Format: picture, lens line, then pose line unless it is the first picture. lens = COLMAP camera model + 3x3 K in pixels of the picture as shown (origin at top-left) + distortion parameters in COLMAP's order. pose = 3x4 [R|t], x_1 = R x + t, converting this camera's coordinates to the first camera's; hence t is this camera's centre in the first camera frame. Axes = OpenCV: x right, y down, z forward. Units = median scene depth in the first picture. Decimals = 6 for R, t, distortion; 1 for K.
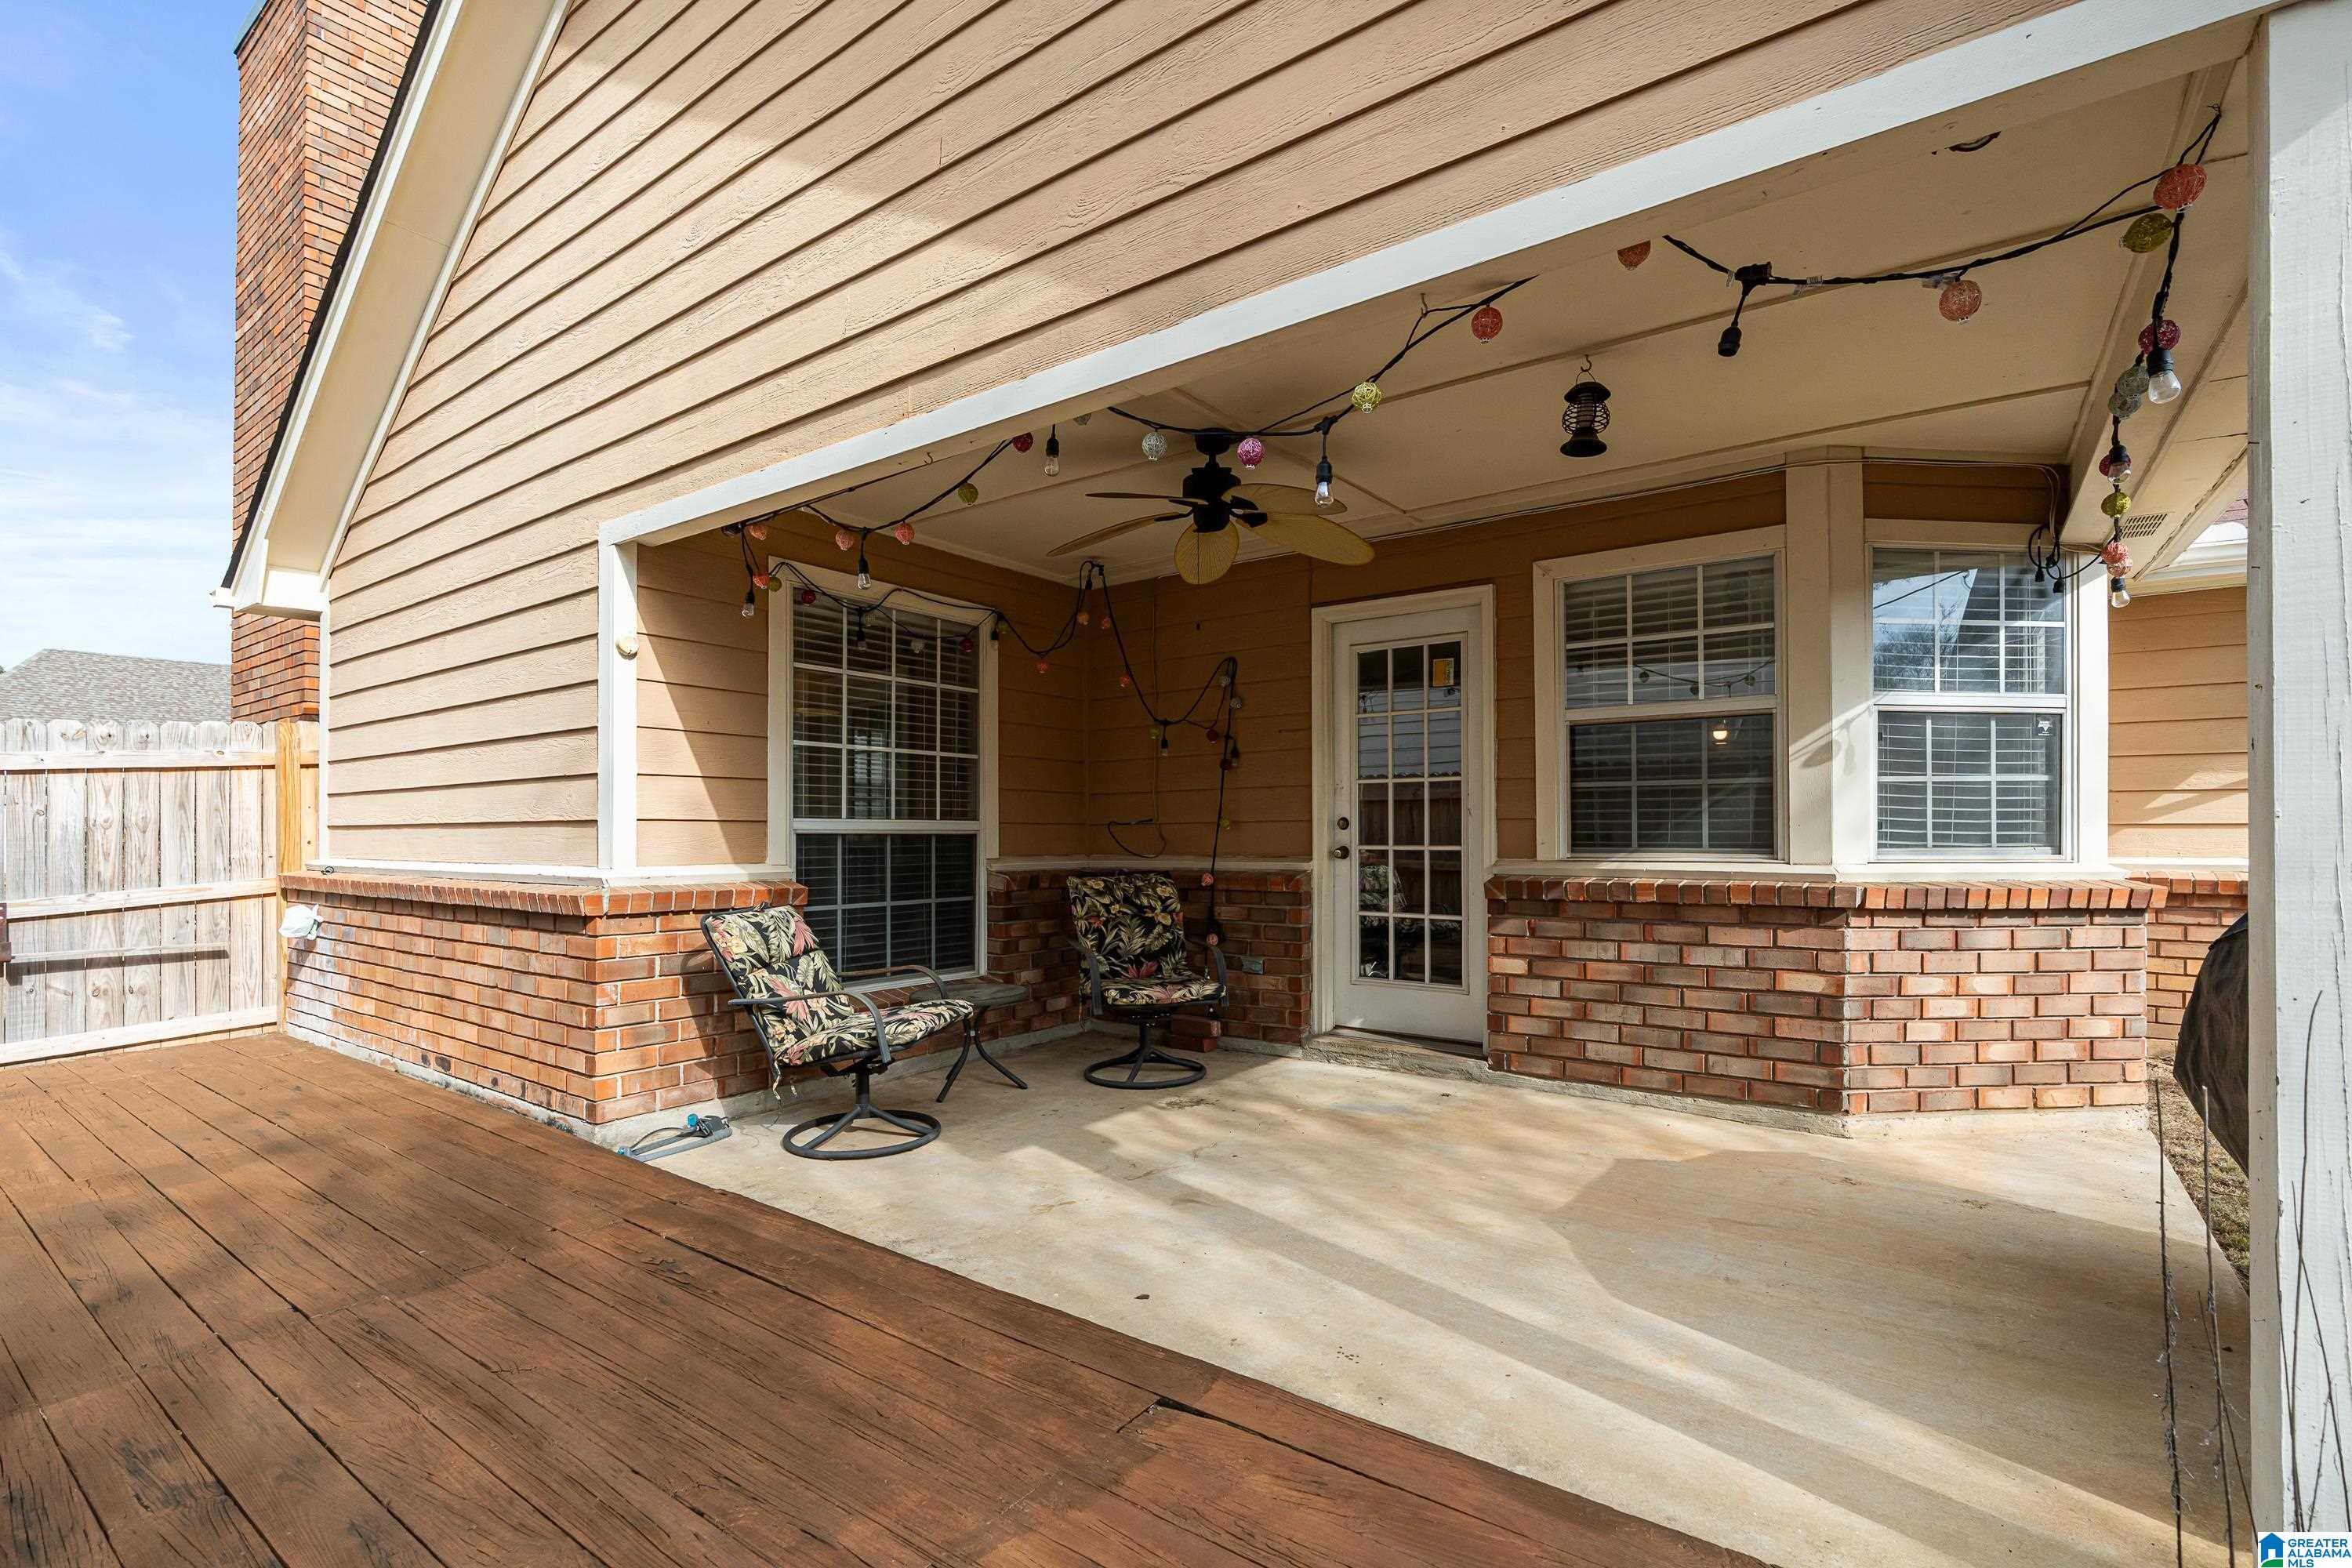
lens RADIAL K [[1071.3, 0, 1167.7], [0, 1071.3, 819.1], [0, 0, 1]] dist [-0.009149, 0.003827]
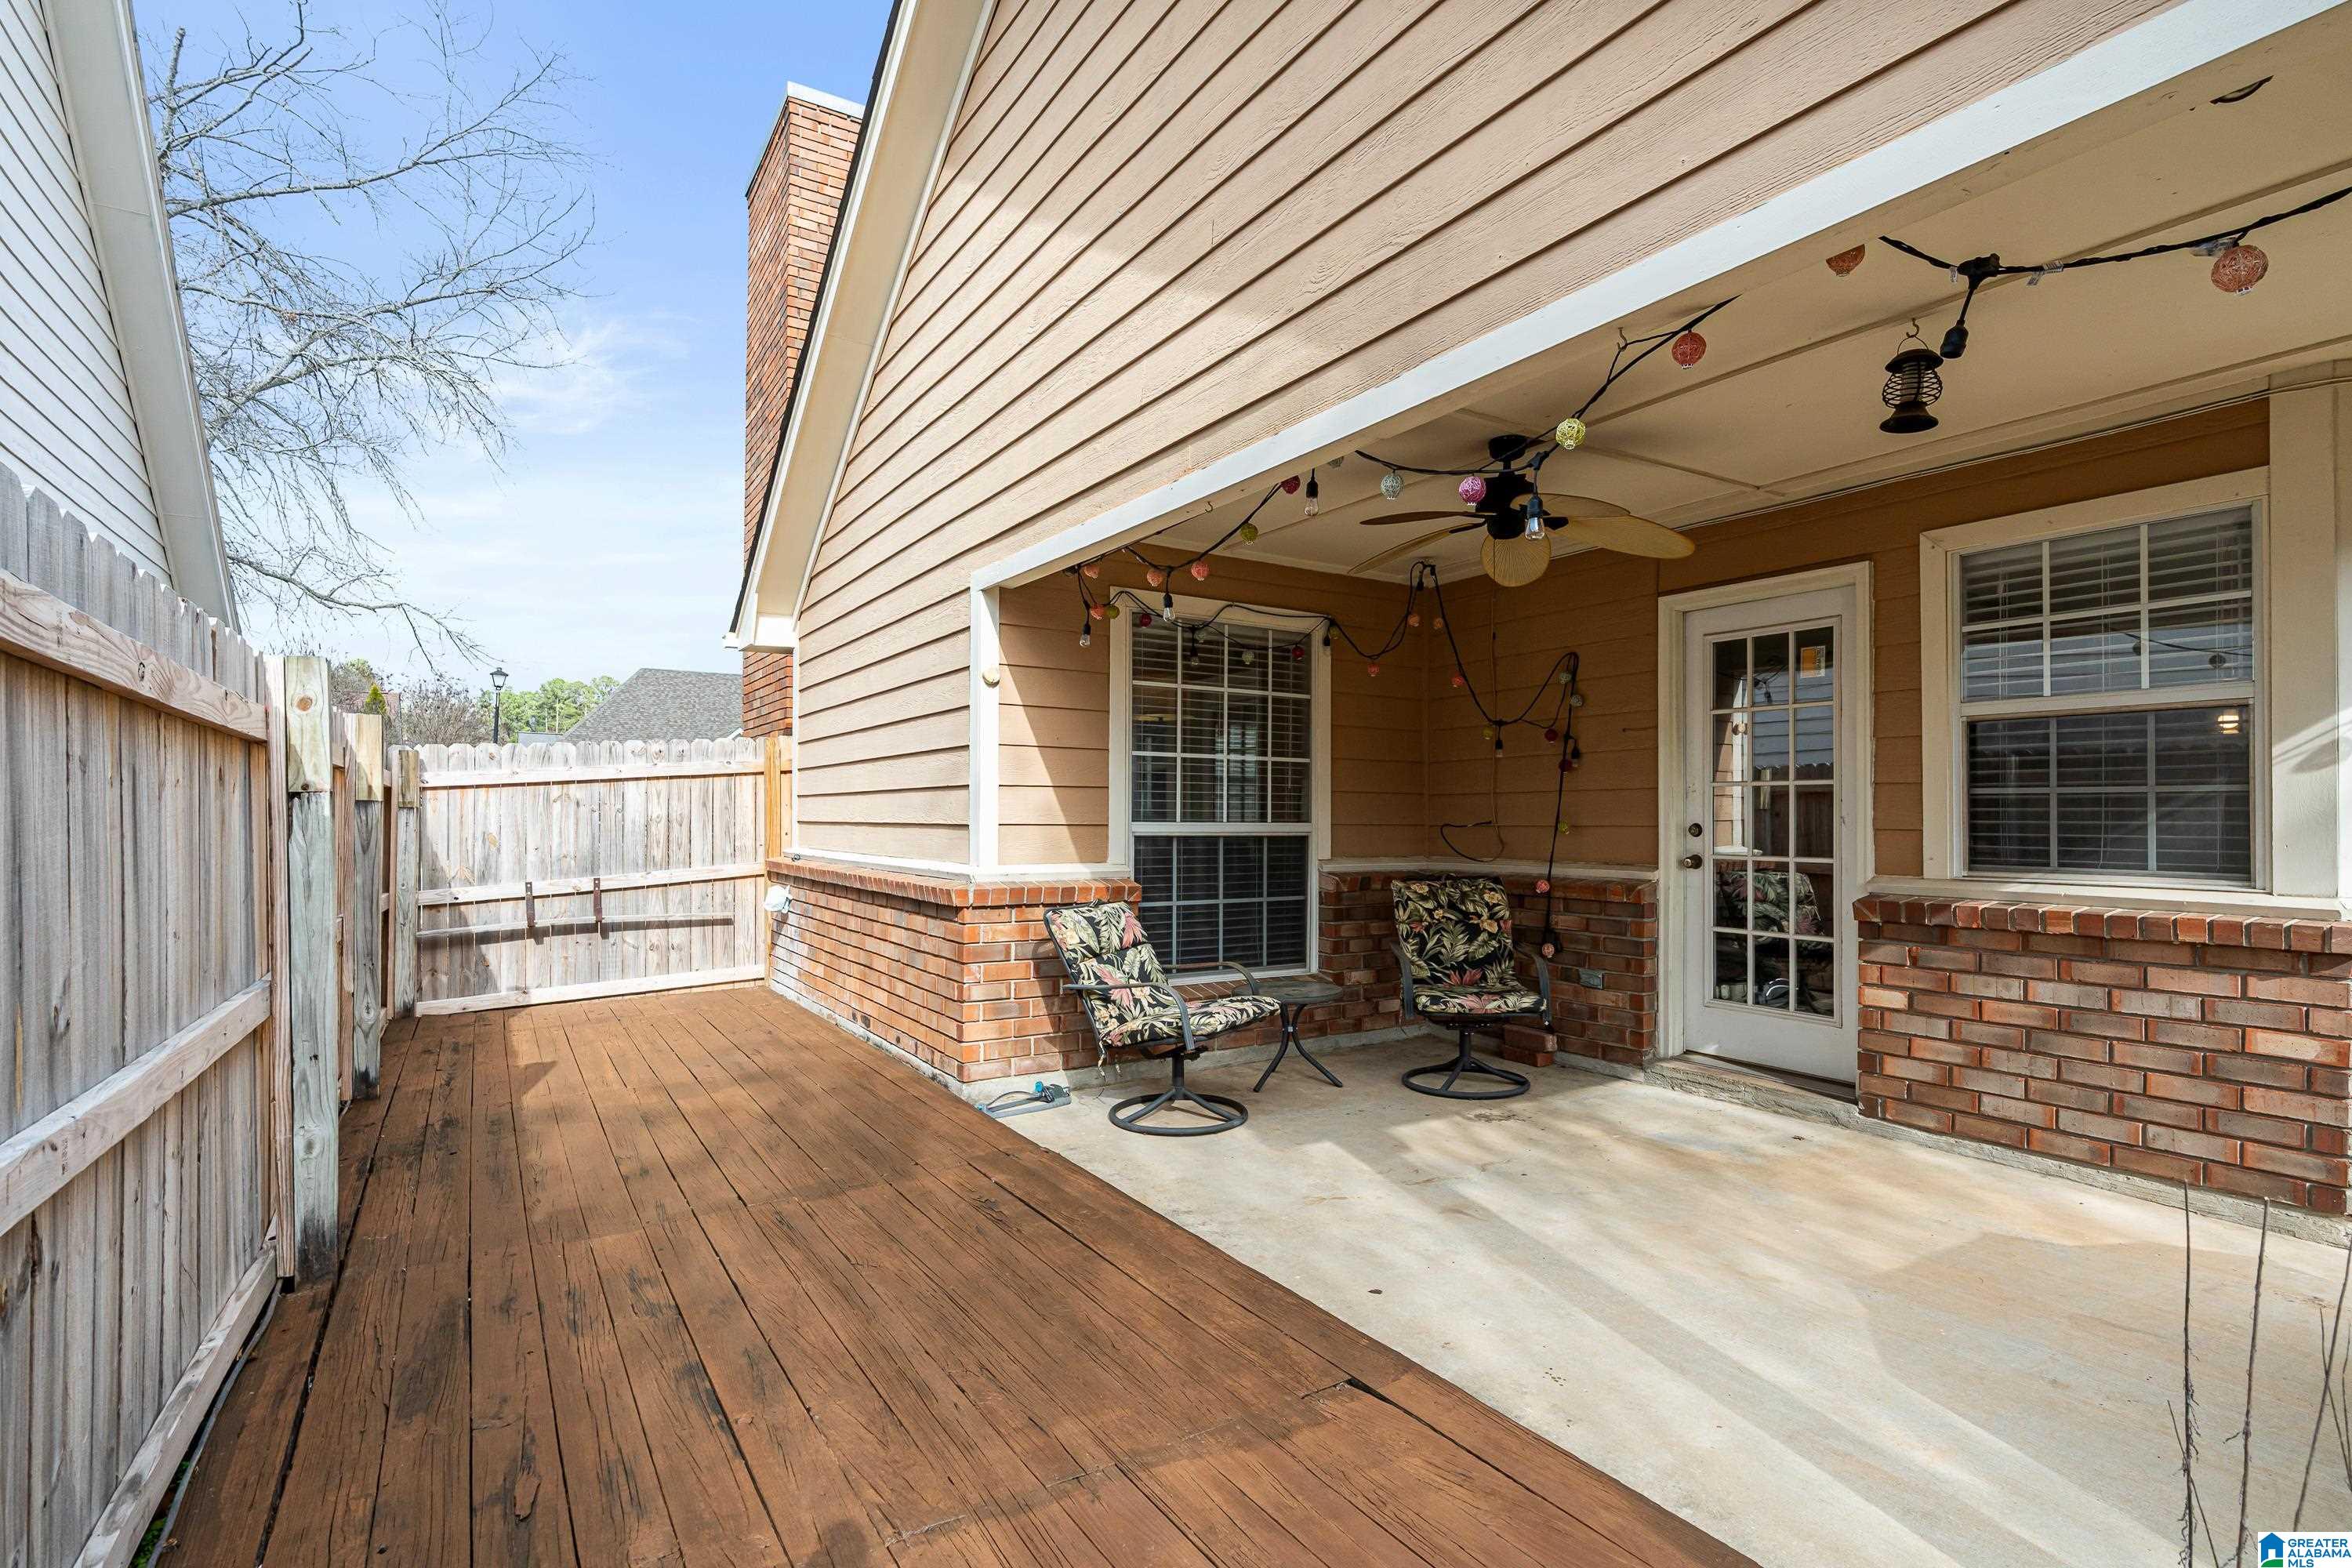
lens RADIAL K [[1119.4, 0, 1167.2], [0, 1119.4, 802.5], [0, 0, 1]] dist [-0.004831, 0.002544]
pose [[0.930731, 0.002350, -0.365698, 0.119438], [-0.002231, 0.999997, 0.000747, -0.024410], [0.365699, 0.000121, 0.930733, -0.068392]]
